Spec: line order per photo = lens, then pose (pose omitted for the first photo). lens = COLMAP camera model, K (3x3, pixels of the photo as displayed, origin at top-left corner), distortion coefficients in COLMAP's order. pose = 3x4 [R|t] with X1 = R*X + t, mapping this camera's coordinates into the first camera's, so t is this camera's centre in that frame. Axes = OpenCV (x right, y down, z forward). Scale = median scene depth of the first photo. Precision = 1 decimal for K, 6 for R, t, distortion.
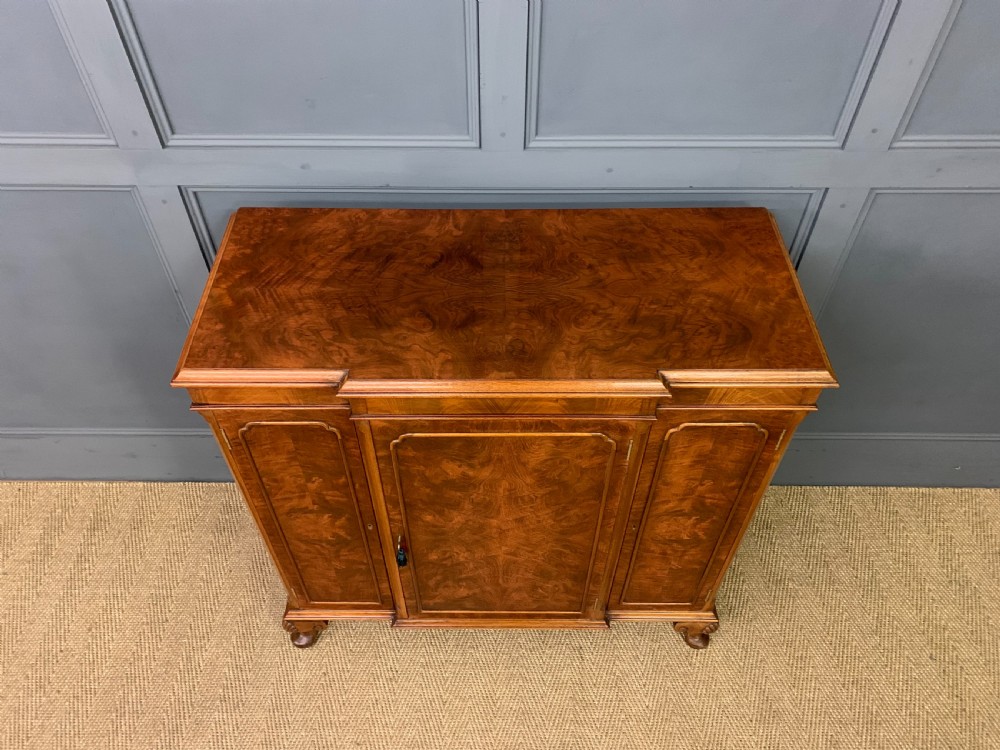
lens RADIAL K [[762.5, 0, 493.8], [0, 762.5, 368.4], [0, 0, 1]] dist [0.041157, -0.024996]
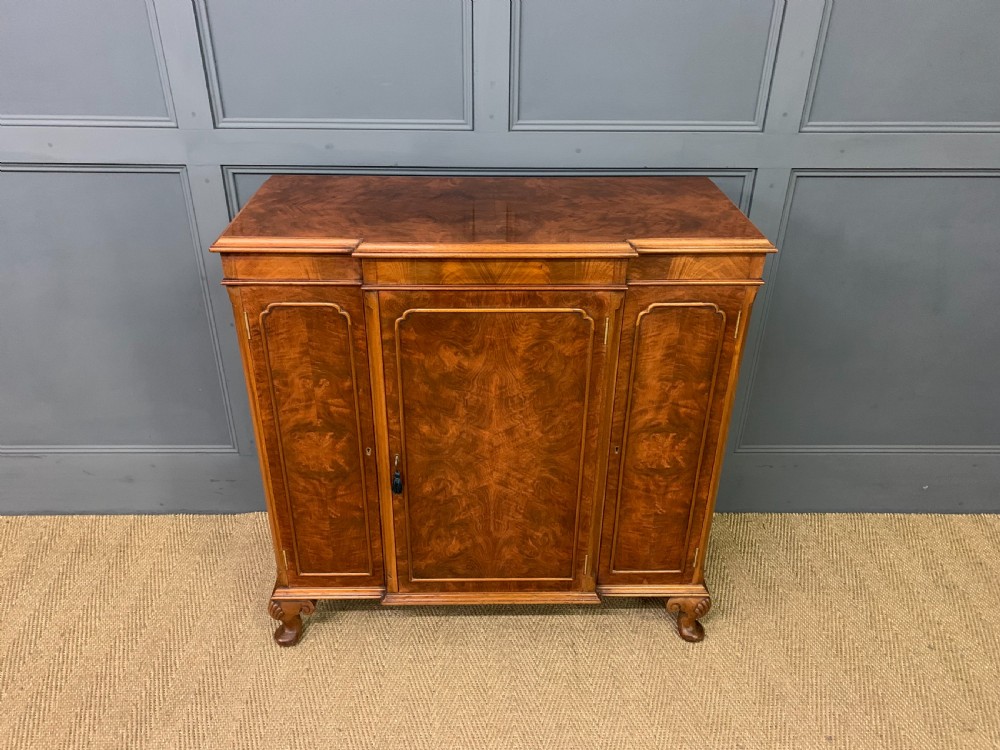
lens RADIAL K [[762.5, 0, 493.8], [0, 762.5, 368.4], [0, 0, 1]] dist [0.041157, -0.024996]
pose [[0.999648, -0.001824, 0.026482, -0.017558], [0.010490, 0.943566, -0.331020, 0.481837], [-0.024384, 0.331181, 0.943252, -0.040207]]
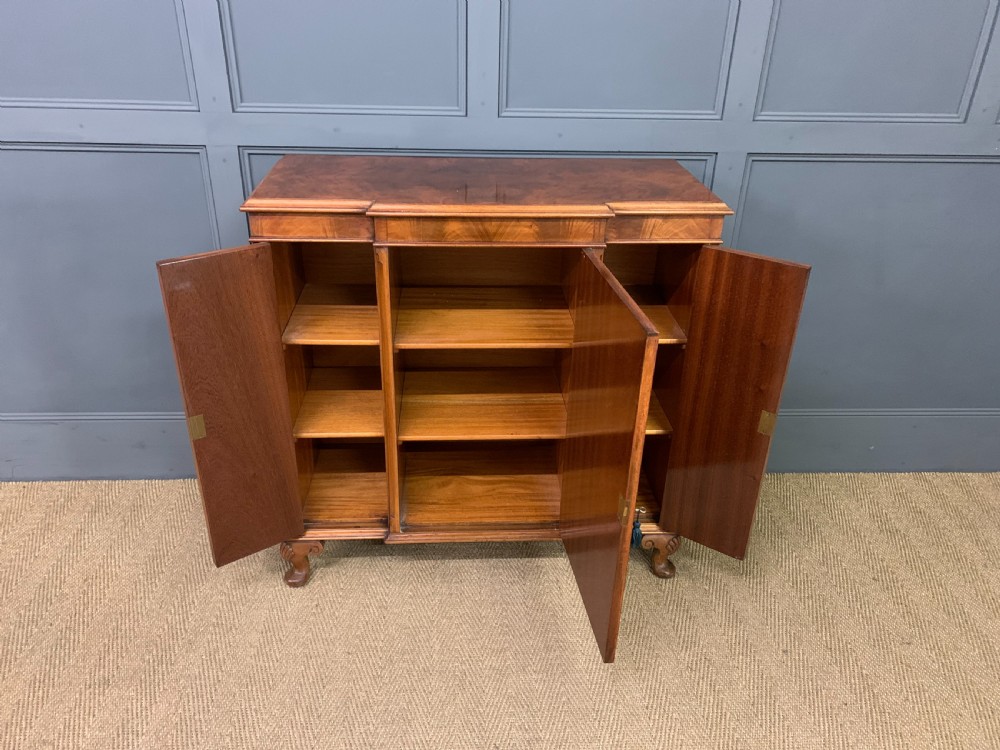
lens RADIAL K [[763.9, 0, 496.4], [0, 763.9, 372.7], [0, 0, 1]] dist [0.034759, -0.014577]
pose [[0.997845, -0.005577, 0.065384, -0.056249], [0.028385, 0.935028, -0.353435, 0.633781], [-0.059165, 0.354529, 0.933171, -0.132764]]
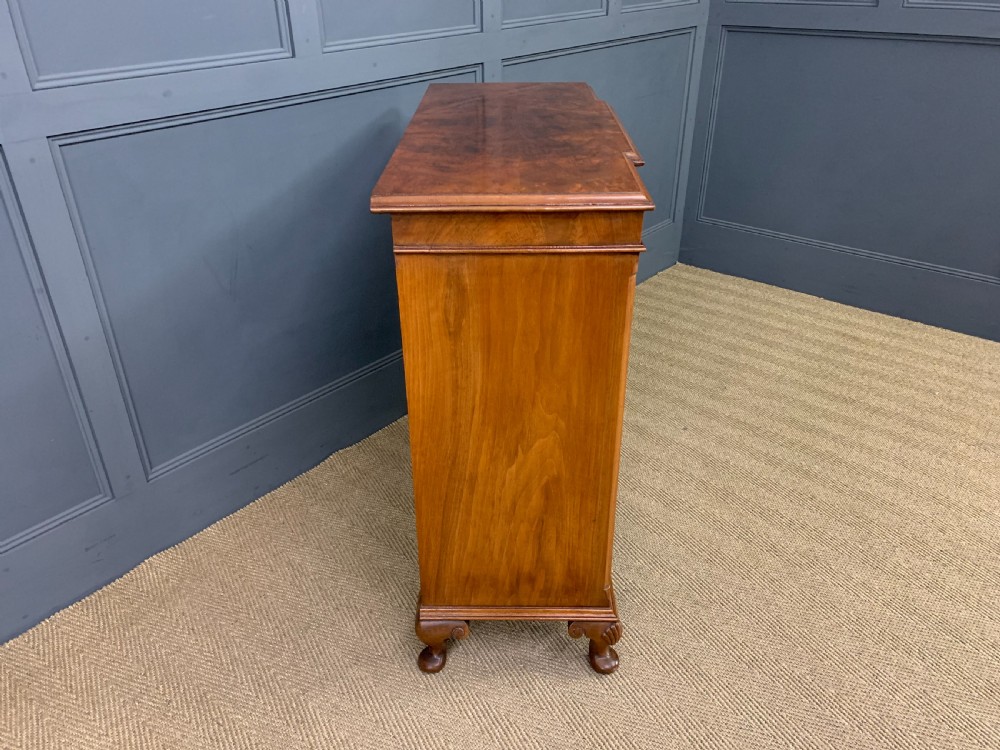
lens RADIAL K [[772.0, 0, 495.0], [0, 772.0, 380.2], [0, 0, 1]] dist [0.028194, -0.001463]
pose [[0.644743, -0.384898, 0.660424, -0.851569], [0.576934, 0.811805, -0.090112, 0.451193], [-0.501451, 0.439120, 0.745467, 0.108819]]
